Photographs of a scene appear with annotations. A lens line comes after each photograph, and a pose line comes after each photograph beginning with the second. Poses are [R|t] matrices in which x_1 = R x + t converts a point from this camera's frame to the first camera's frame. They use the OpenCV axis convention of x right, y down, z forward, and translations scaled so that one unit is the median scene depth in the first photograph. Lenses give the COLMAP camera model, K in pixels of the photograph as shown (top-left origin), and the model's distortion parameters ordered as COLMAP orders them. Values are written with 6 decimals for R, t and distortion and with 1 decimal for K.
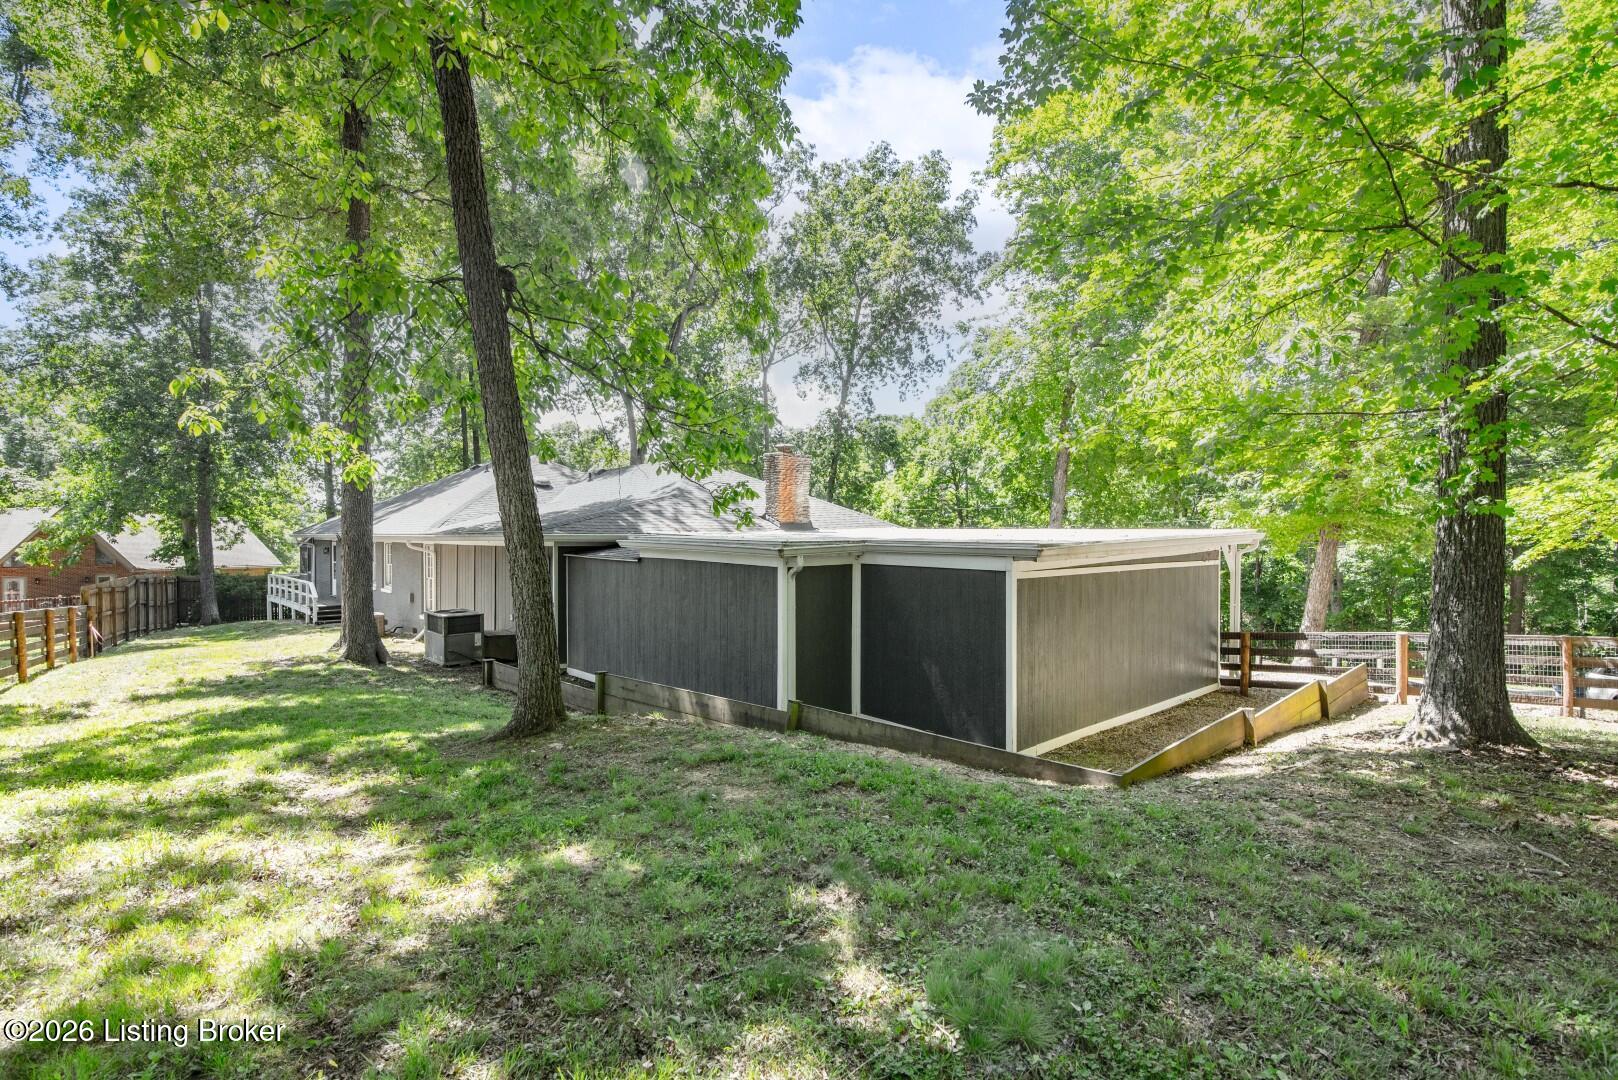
lens RADIAL K [[737.0, 0, 807.4], [0, 737.0, 538.8], [0, 0, 1]] dist [-0.002292, -0.000034]
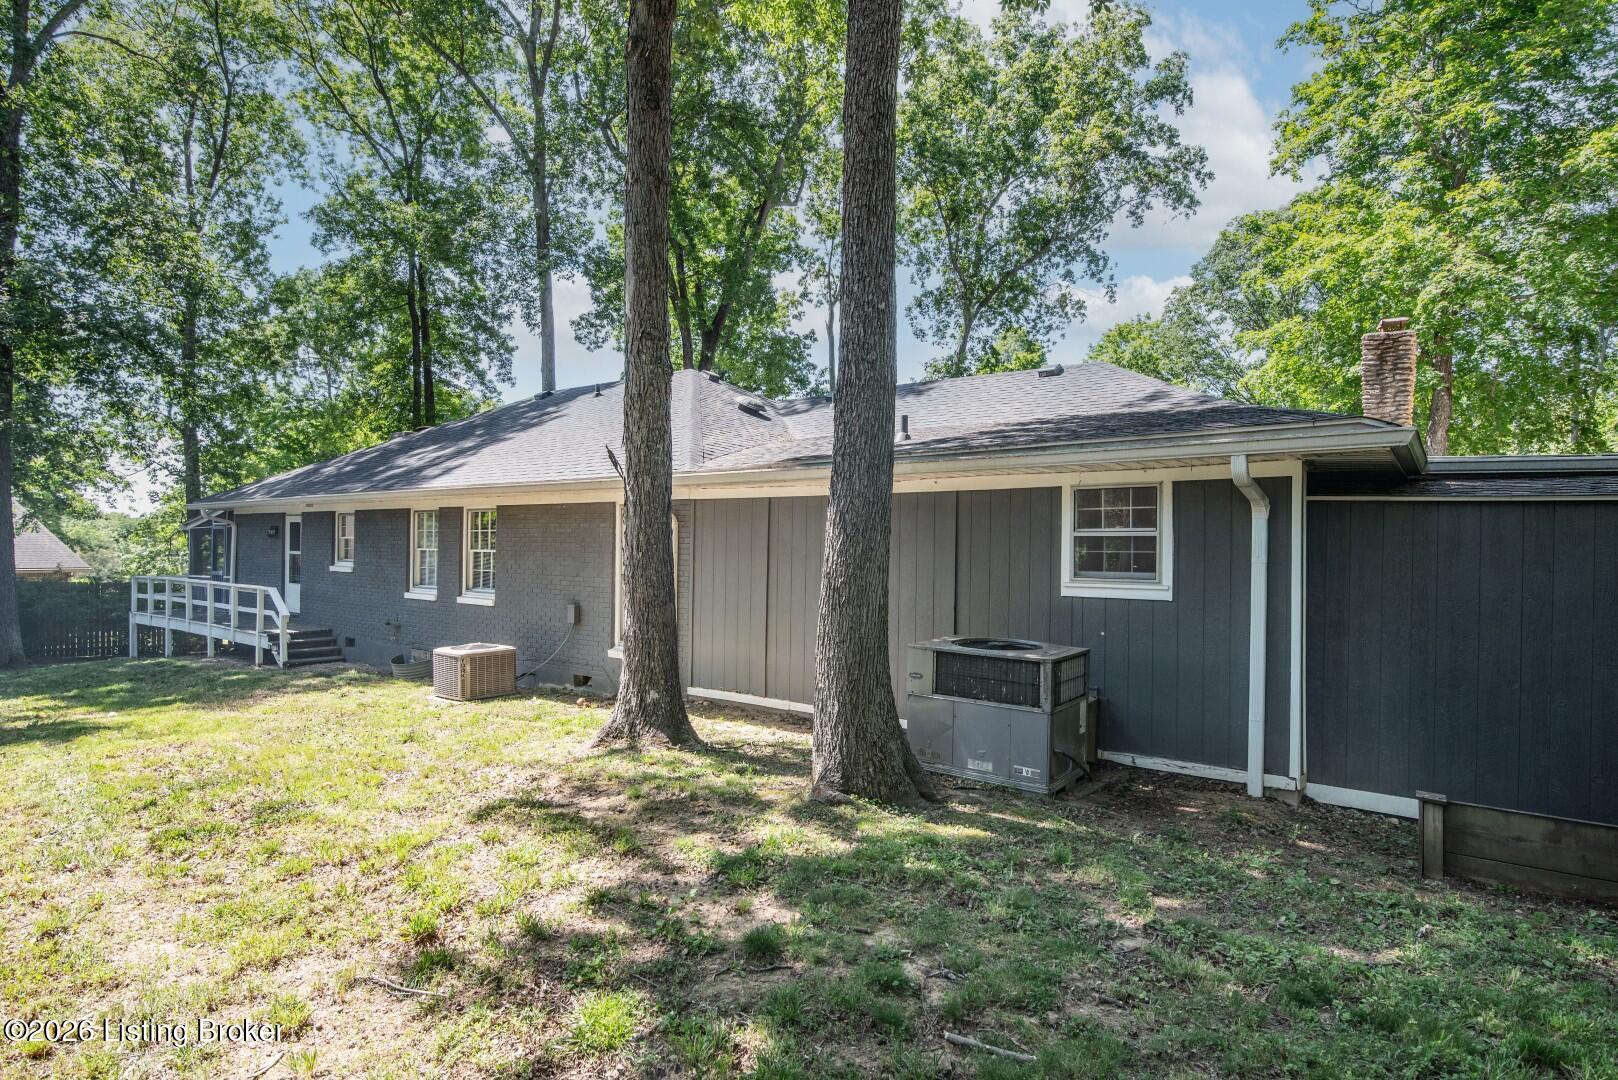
lens RADIAL K [[869.0, 0, 810.6], [0, 869.0, 548.6], [0, 0, 1]] dist [0.007350, 0.000457]
pose [[0.990192, 0.014999, 0.138903, -0.362898], [-0.014484, 0.999884, -0.004713, 0.026473], [-0.138957, 0.002655, 0.990295, 0.306544]]
